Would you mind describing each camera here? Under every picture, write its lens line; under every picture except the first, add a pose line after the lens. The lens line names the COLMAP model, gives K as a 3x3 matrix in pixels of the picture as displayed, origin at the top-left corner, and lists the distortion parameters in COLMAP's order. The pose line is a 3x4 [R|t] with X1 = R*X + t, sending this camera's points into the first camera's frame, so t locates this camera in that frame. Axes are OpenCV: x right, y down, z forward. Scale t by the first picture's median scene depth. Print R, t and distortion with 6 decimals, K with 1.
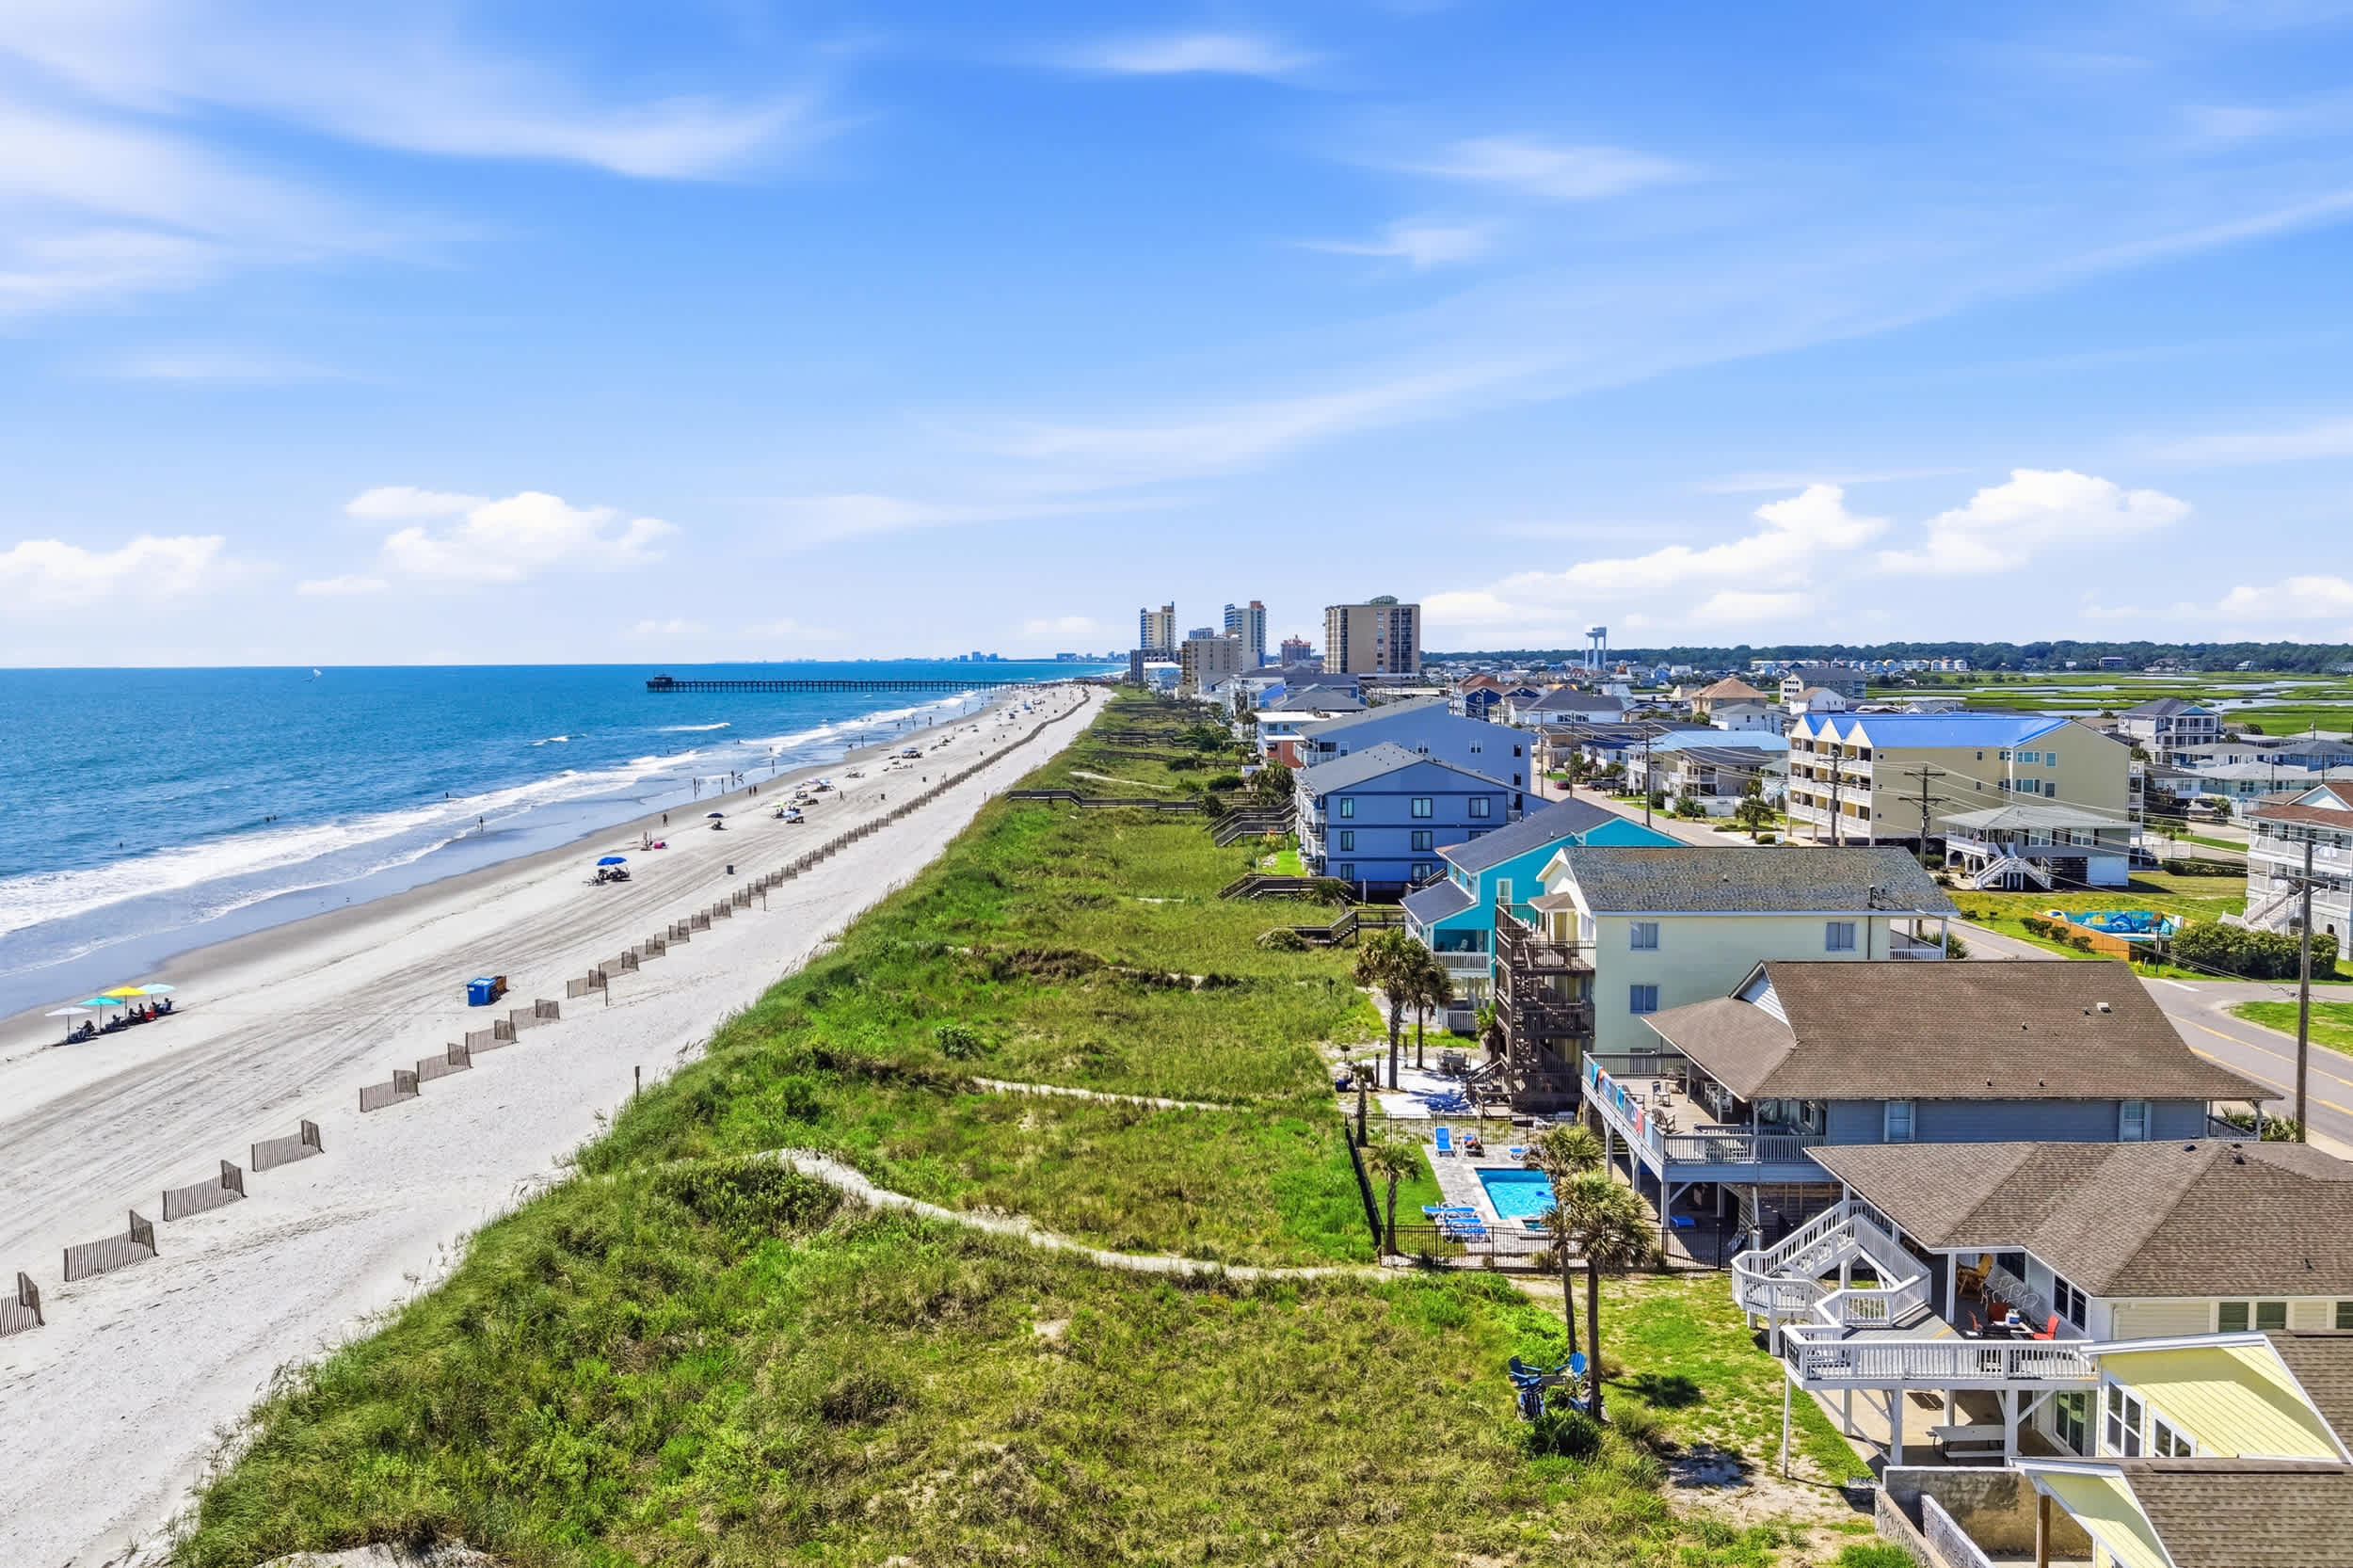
lens RADIAL K [[1864.9, 0, 1176.5], [0, 1864.9, 784.0], [0, 0, 1]] dist [0.054573, -0.076586]
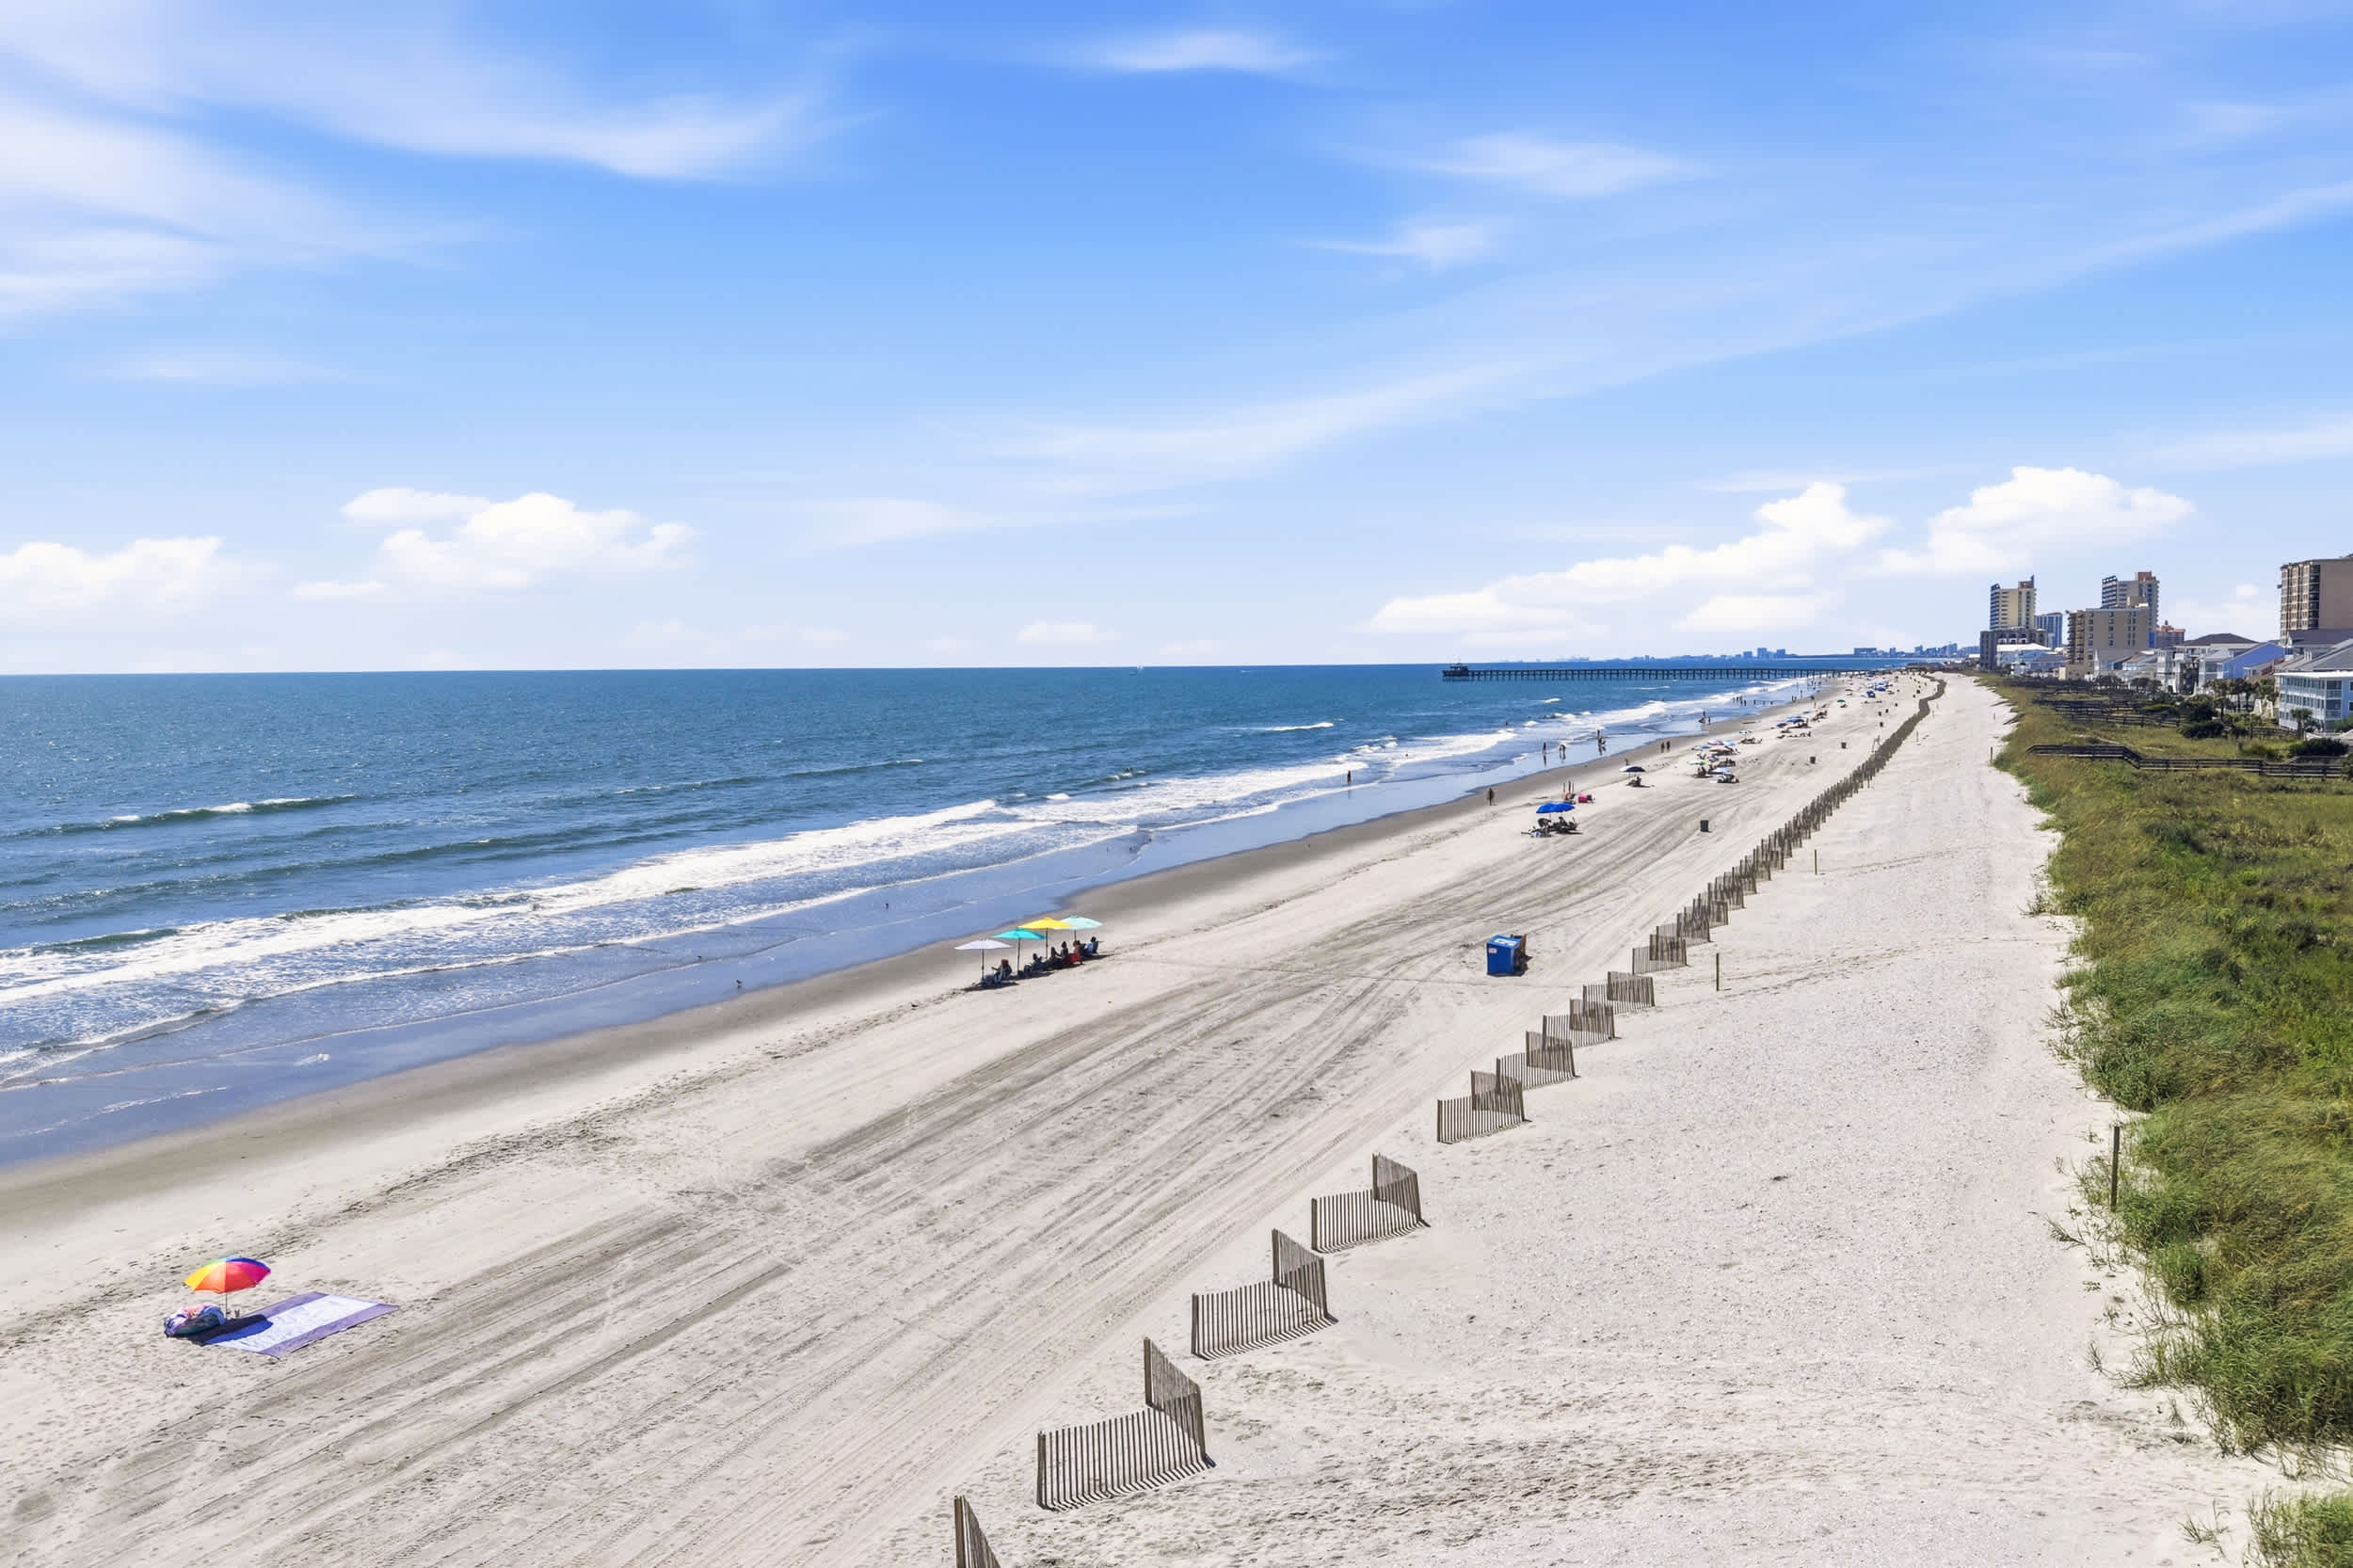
lens RADIAL K [[1864.9, 0, 1176.5], [0, 1864.9, 784.0], [0, 0, 1]] dist [0.054573, -0.076586]
pose [[0.918040, 0.025846, -0.395644, -0.225976], [-0.025357, 0.999658, 0.006466, 0.049990], [0.395676, 0.004096, 0.918381, 0.349839]]
